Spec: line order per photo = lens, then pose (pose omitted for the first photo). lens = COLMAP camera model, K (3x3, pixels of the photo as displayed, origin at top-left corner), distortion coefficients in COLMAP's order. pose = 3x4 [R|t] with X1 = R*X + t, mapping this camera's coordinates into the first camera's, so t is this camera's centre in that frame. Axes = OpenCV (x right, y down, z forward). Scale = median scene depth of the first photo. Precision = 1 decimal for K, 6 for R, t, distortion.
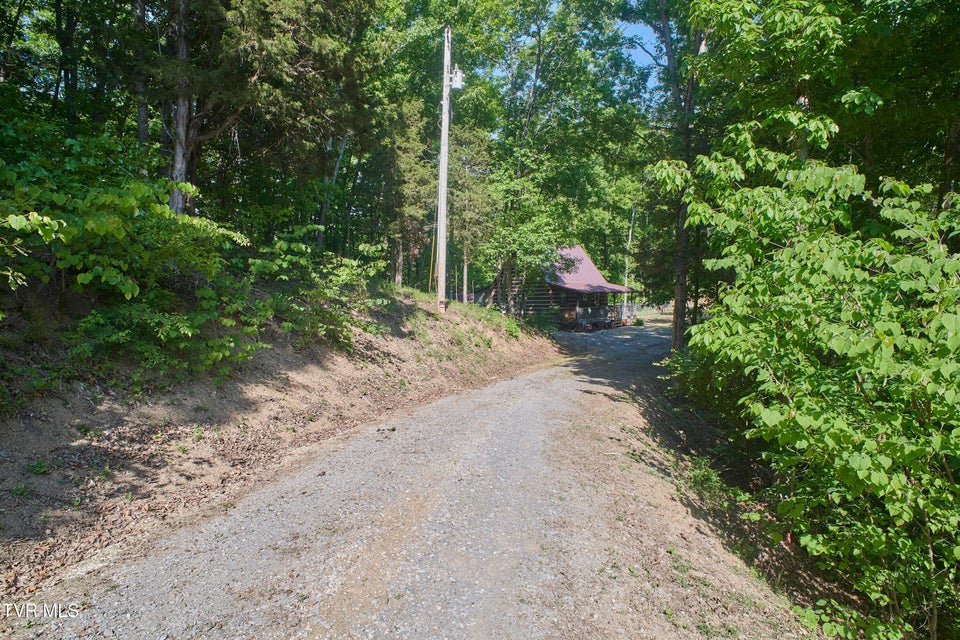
lens RADIAL K [[542.5, 0, 481.0], [0, 542.5, 320.5], [0, 0, 1]] dist [-0.093332, 0.057088]
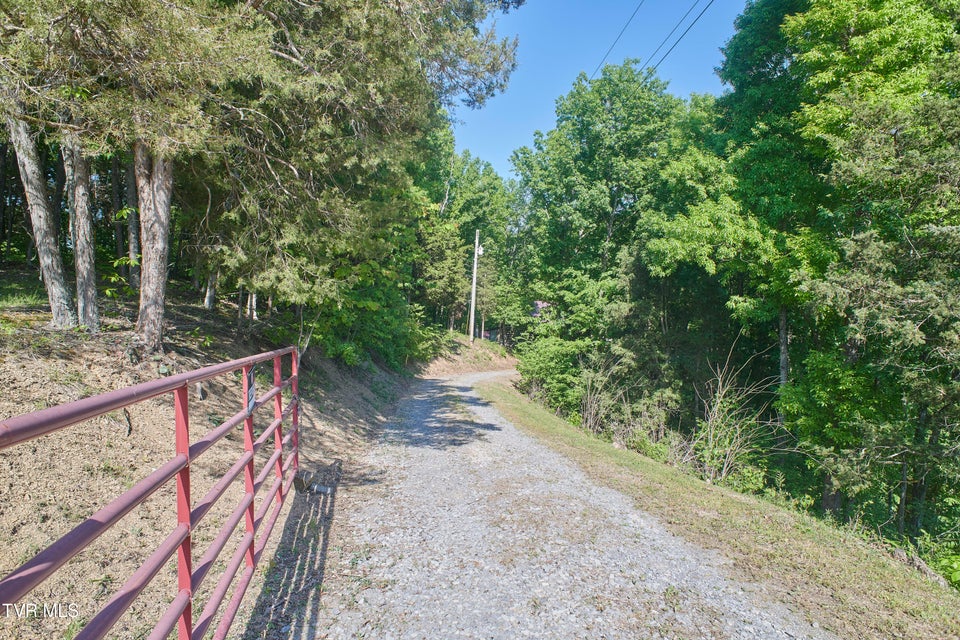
lens RADIAL K [[542.5, 0, 479.7], [0, 542.5, 321.7], [0, 0, 1]] dist [-0.093332, 0.057088]
pose [[0.997904, 0.034754, -0.054596, 0.081396], [-0.036609, 0.998773, -0.033349, -0.034418], [0.053370, 0.035277, 0.997951, -1.225277]]
